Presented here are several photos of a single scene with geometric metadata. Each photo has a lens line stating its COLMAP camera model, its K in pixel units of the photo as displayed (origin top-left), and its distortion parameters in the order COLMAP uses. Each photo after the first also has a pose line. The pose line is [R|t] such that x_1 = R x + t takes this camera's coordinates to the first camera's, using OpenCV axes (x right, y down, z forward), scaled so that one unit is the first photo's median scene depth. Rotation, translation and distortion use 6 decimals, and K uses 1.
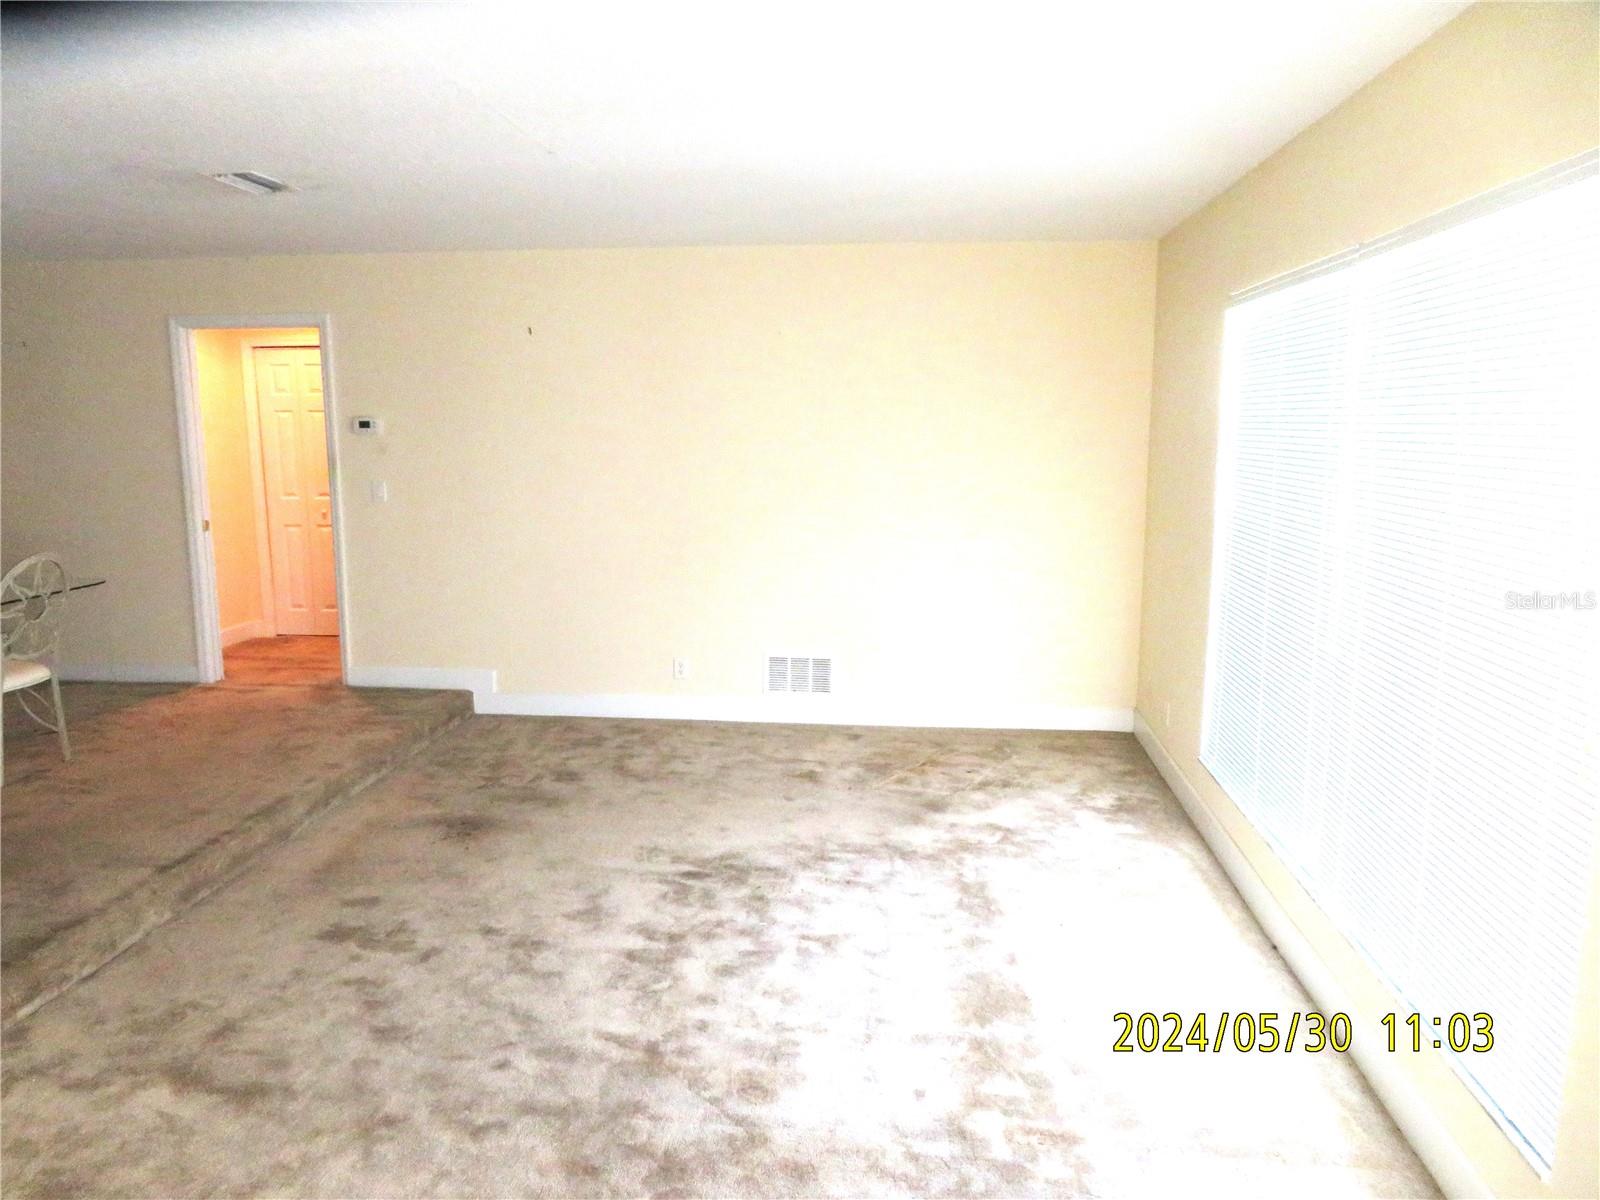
lens RADIAL K [[1138.8, 0, 800.0], [0, 1138.8, 600.0], [0, 0, 1]] dist [0.004976, 0.005038]
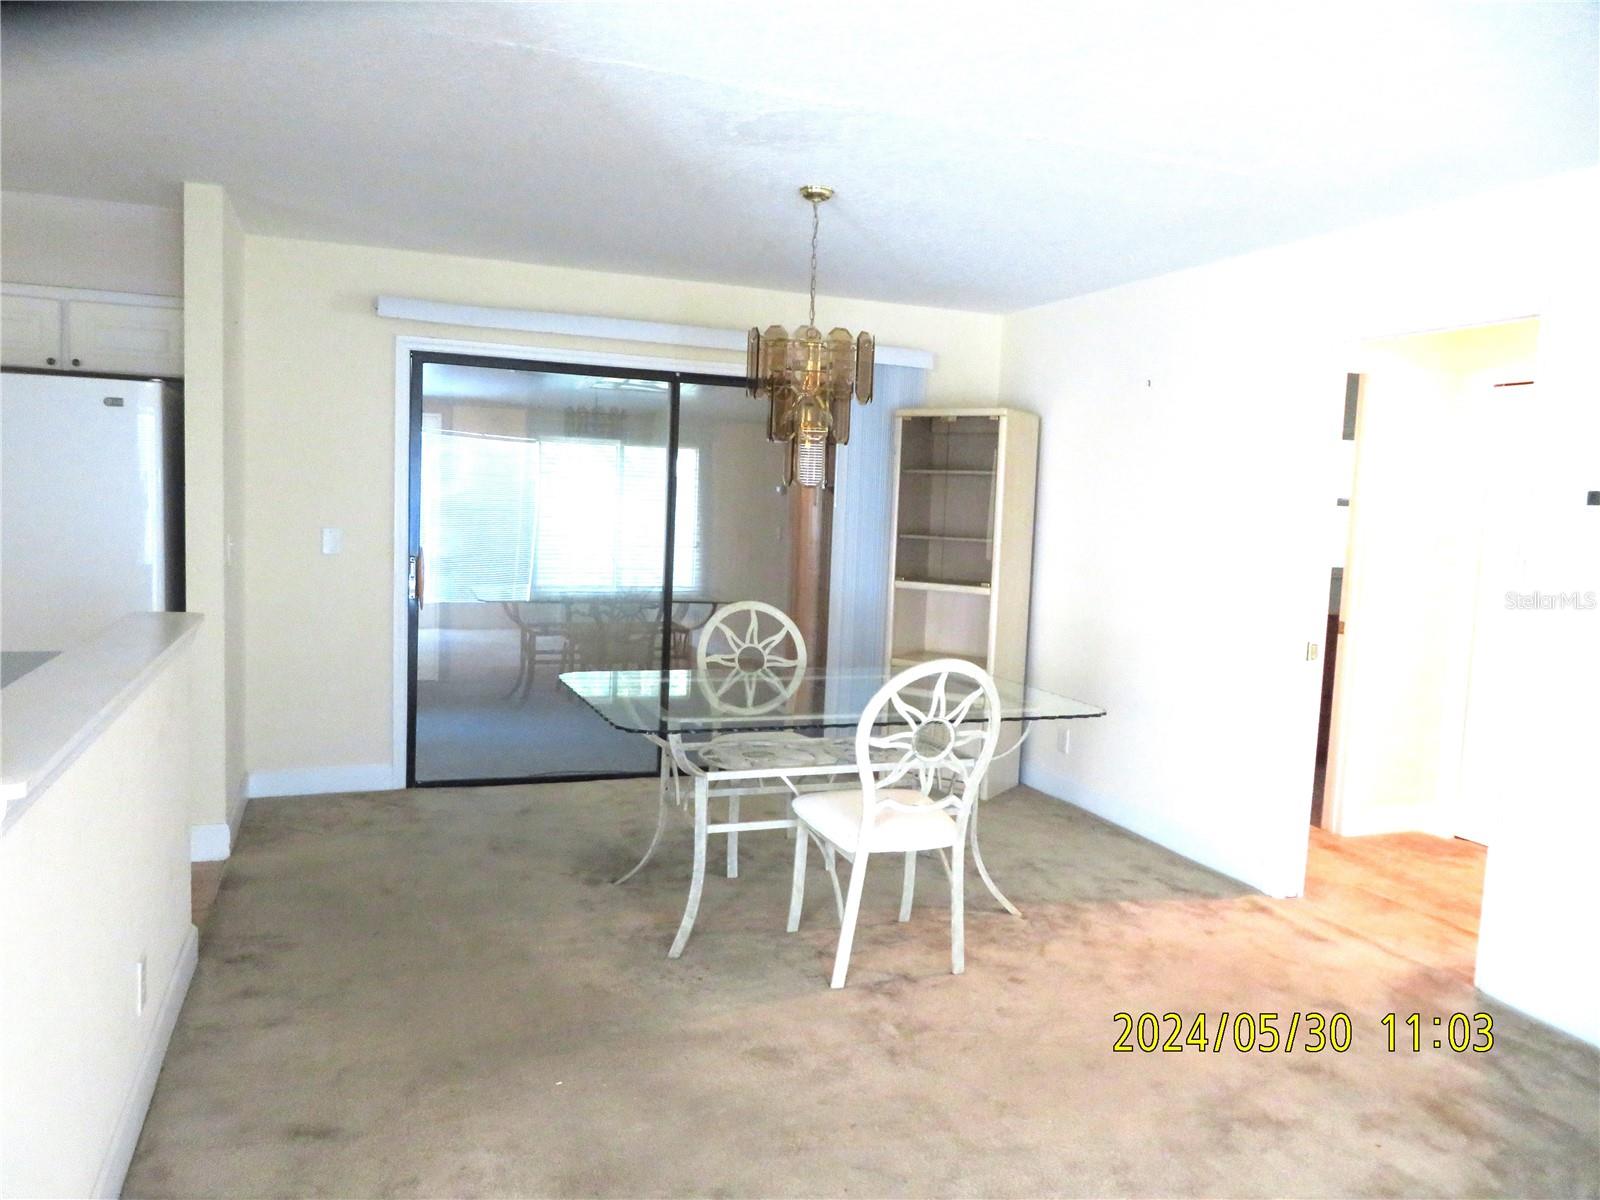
lens RADIAL K [[1138.8, 0, 800.0], [0, 1138.8, 600.0], [0, 0, 1]] dist [0.004976, 0.005038]
pose [[0.459475, 0.089251, -0.883695, -0.117343], [-0.178751, 0.983873, 0.006427, -0.058287], [0.870018, 0.155009, 0.468019, 0.562715]]
